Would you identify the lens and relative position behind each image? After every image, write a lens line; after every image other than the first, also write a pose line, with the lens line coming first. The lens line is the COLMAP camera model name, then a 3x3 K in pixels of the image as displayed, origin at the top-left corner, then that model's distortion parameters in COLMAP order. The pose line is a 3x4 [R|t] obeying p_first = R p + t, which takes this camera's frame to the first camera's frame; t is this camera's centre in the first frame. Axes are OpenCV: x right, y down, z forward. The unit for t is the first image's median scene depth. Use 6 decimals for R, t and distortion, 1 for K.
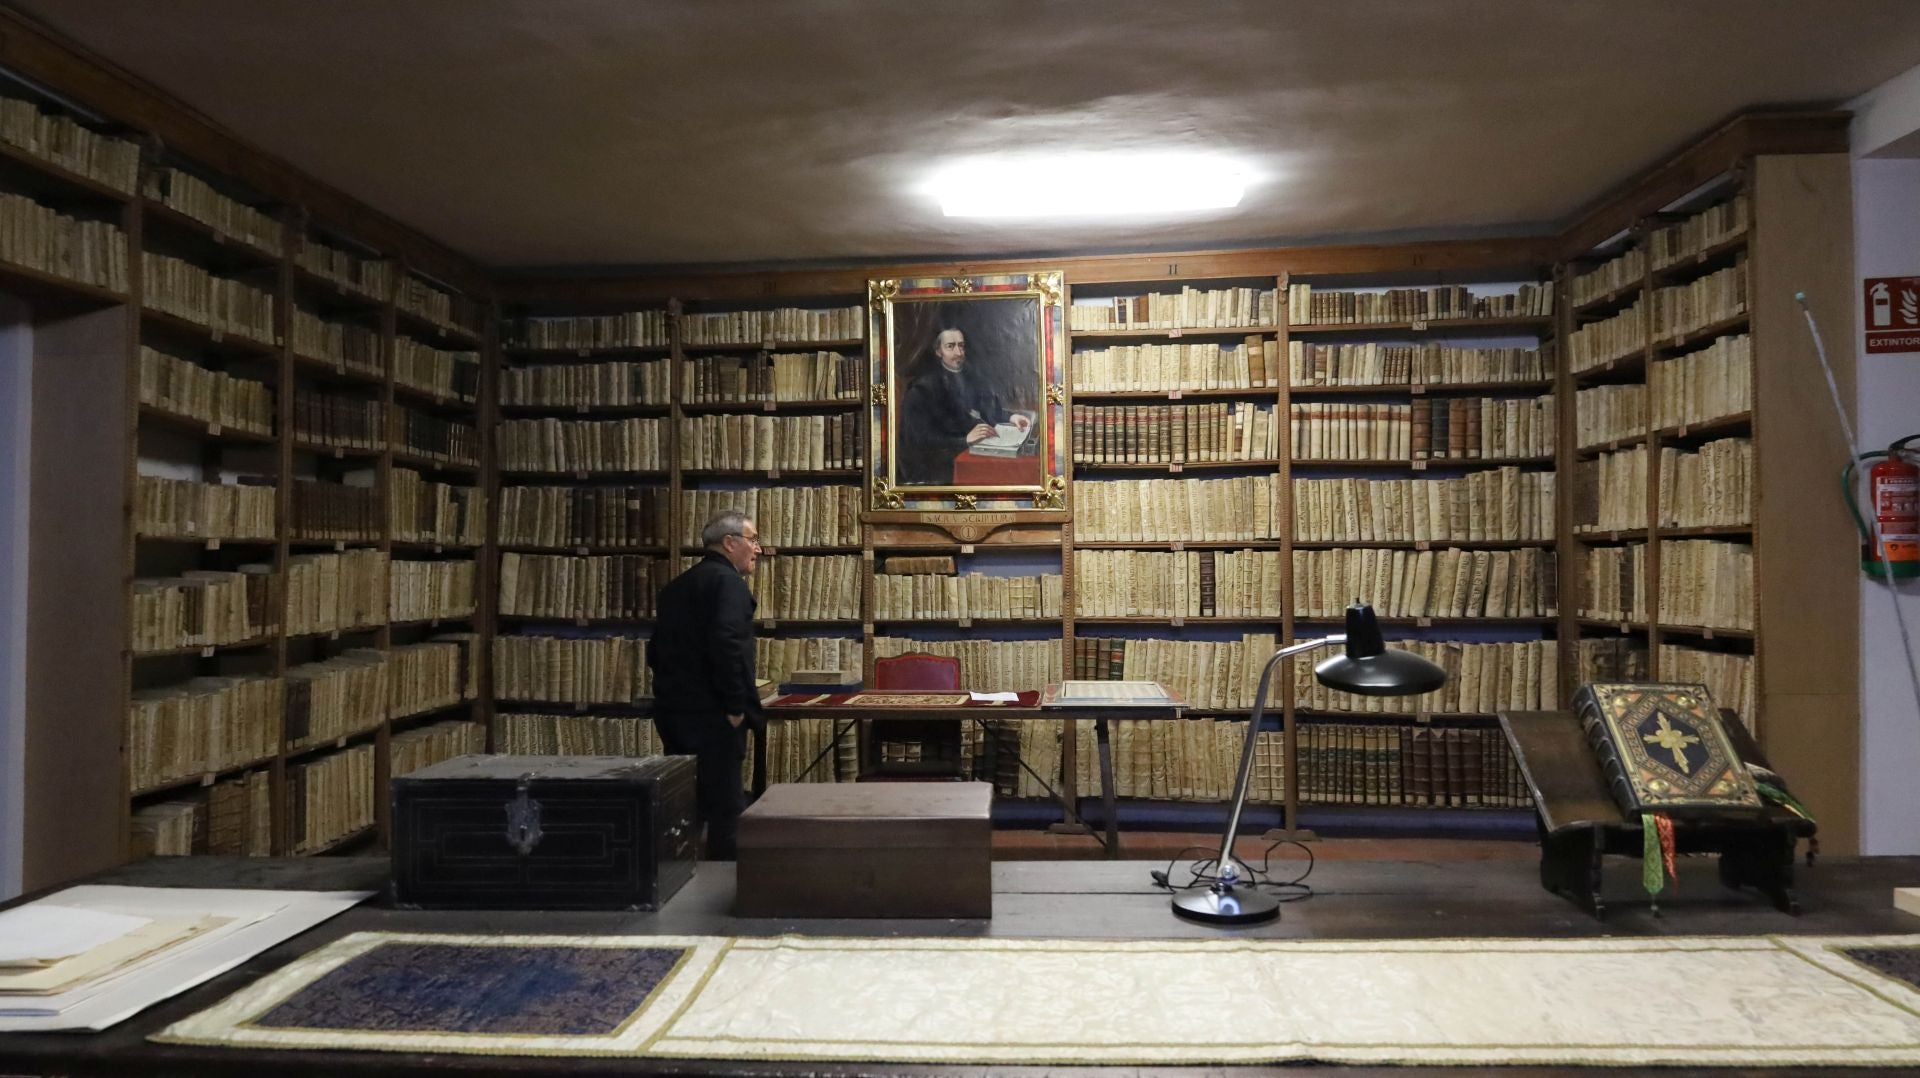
lens RADIAL K [[1348.6, 0, 960.0], [0, 1348.6, 539.0], [0, 0, 1]] dist [-0.003696, -0.000519]
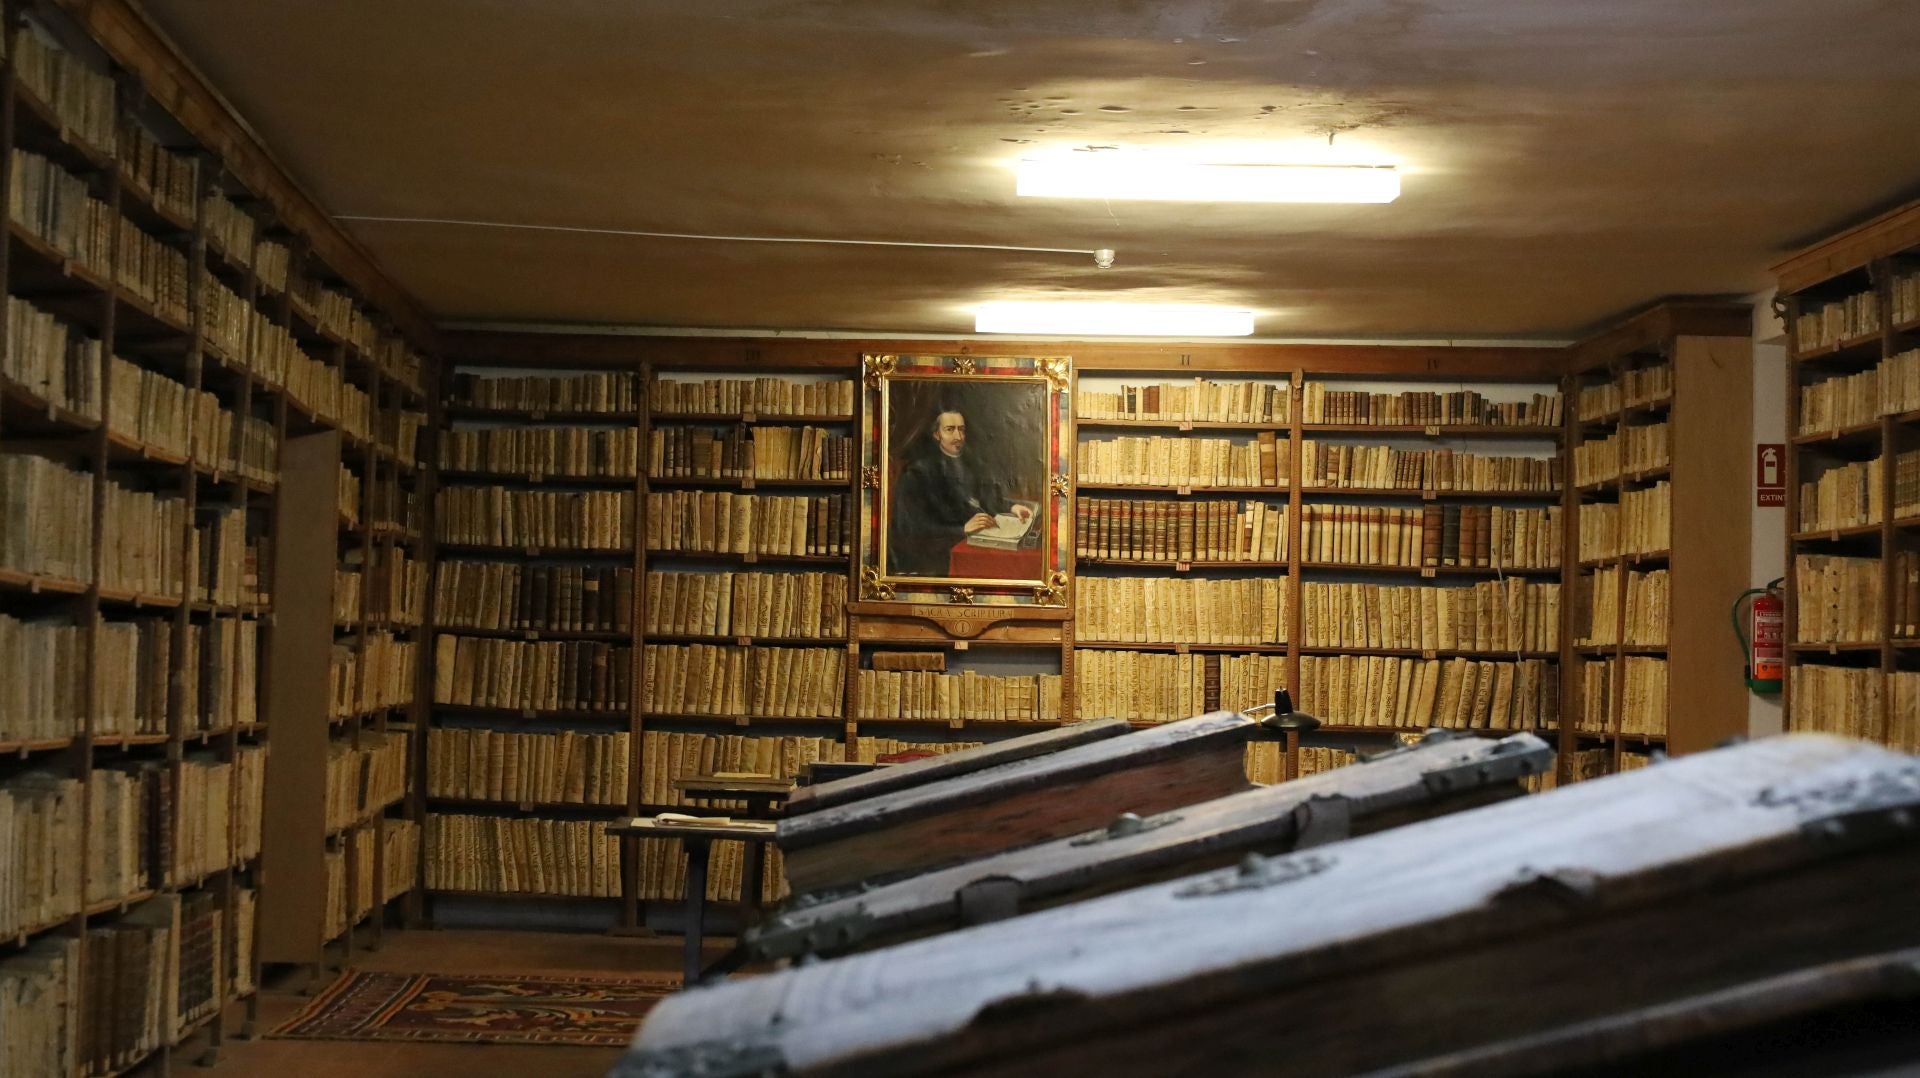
lens RADIAL K [[2874.7, 0, 960.0], [0, 2874.7, 539.0], [0, 0, 1]] dist [-0.040841, 0.018227]
pose [[0.995528, 0.030343, 0.089460, -0.179343], [-0.028306, 0.999312, -0.023955, -0.018664], [-0.090126, 0.021315, 0.995702, -1.010959]]
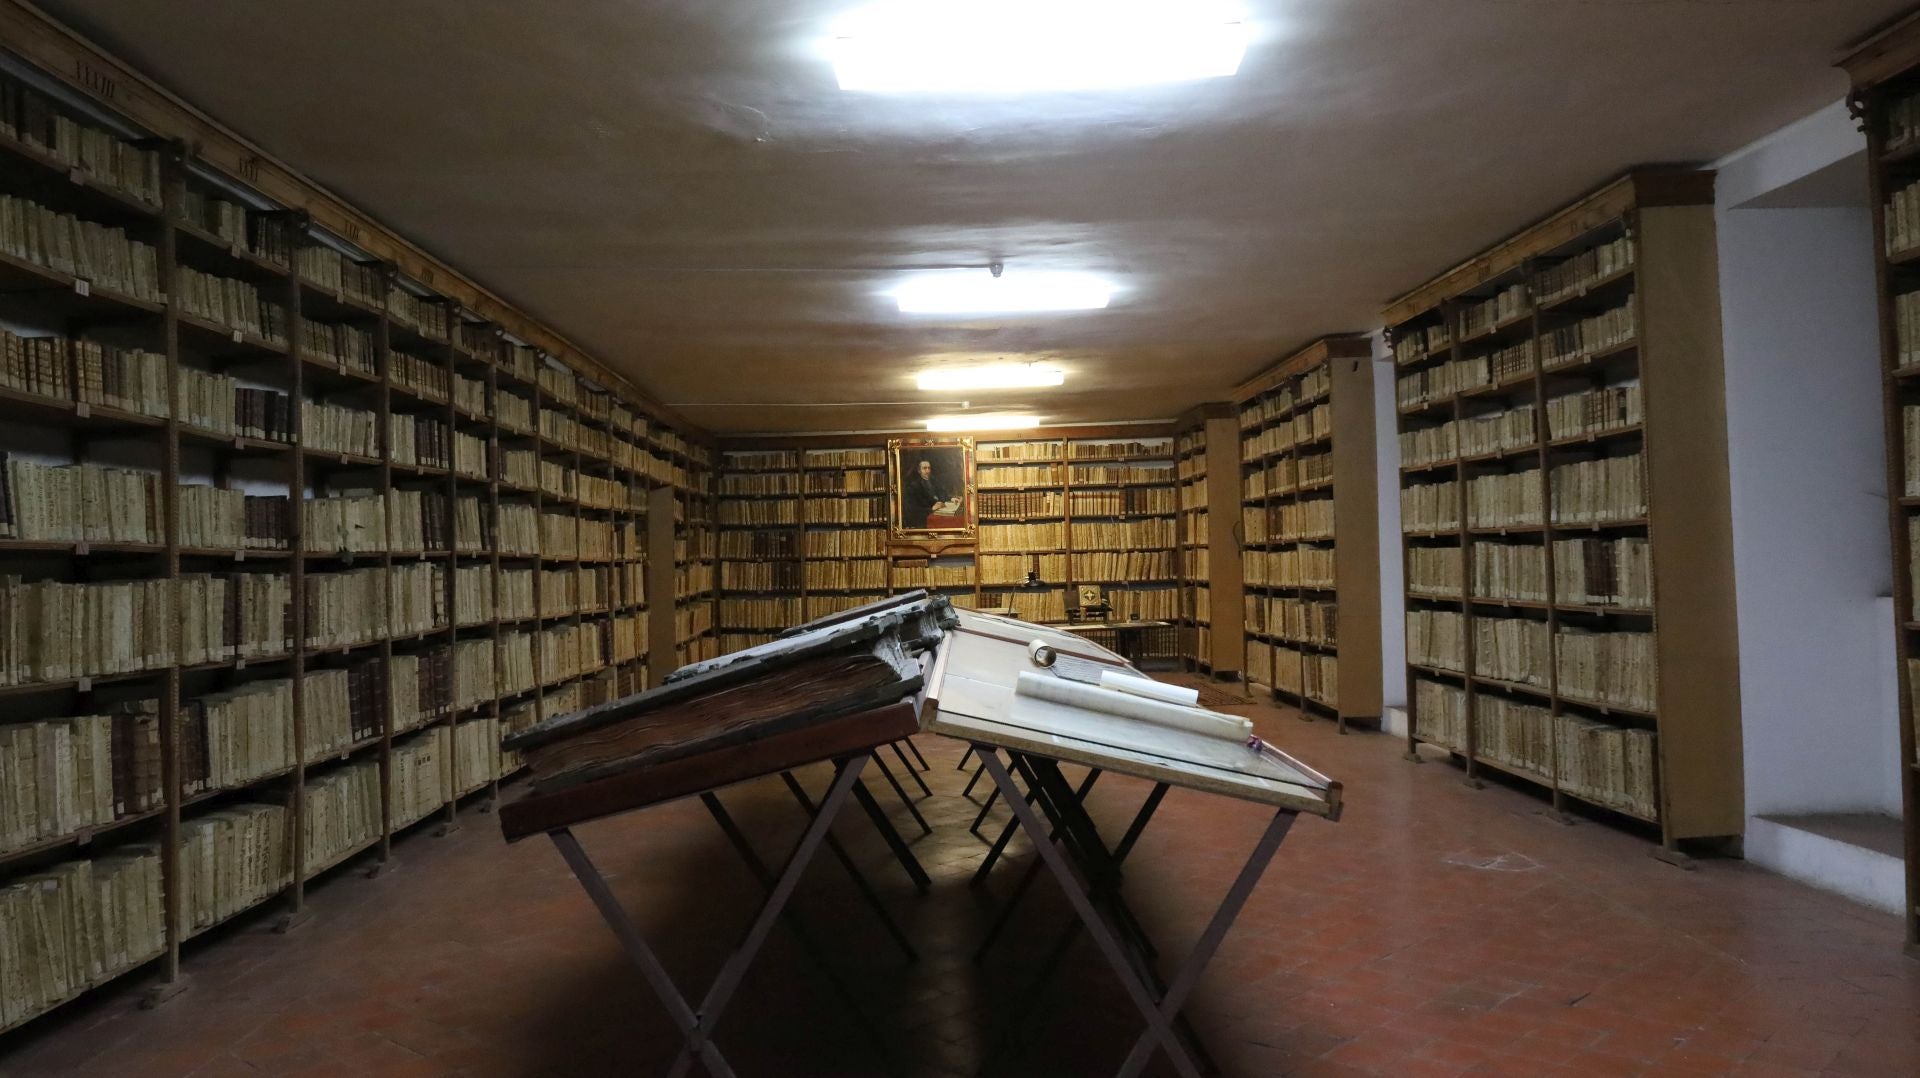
lens RADIAL K [[1348.6, 0, 960.0], [0, 1348.6, 539.0], [0, 0, 1]] dist [-0.003696, -0.000519]
pose [[0.997506, -0.020573, 0.067513, -0.106292], [0.020129, 0.999771, 0.007241, -0.037714], [-0.067647, -0.005864, 0.997692, -1.327473]]
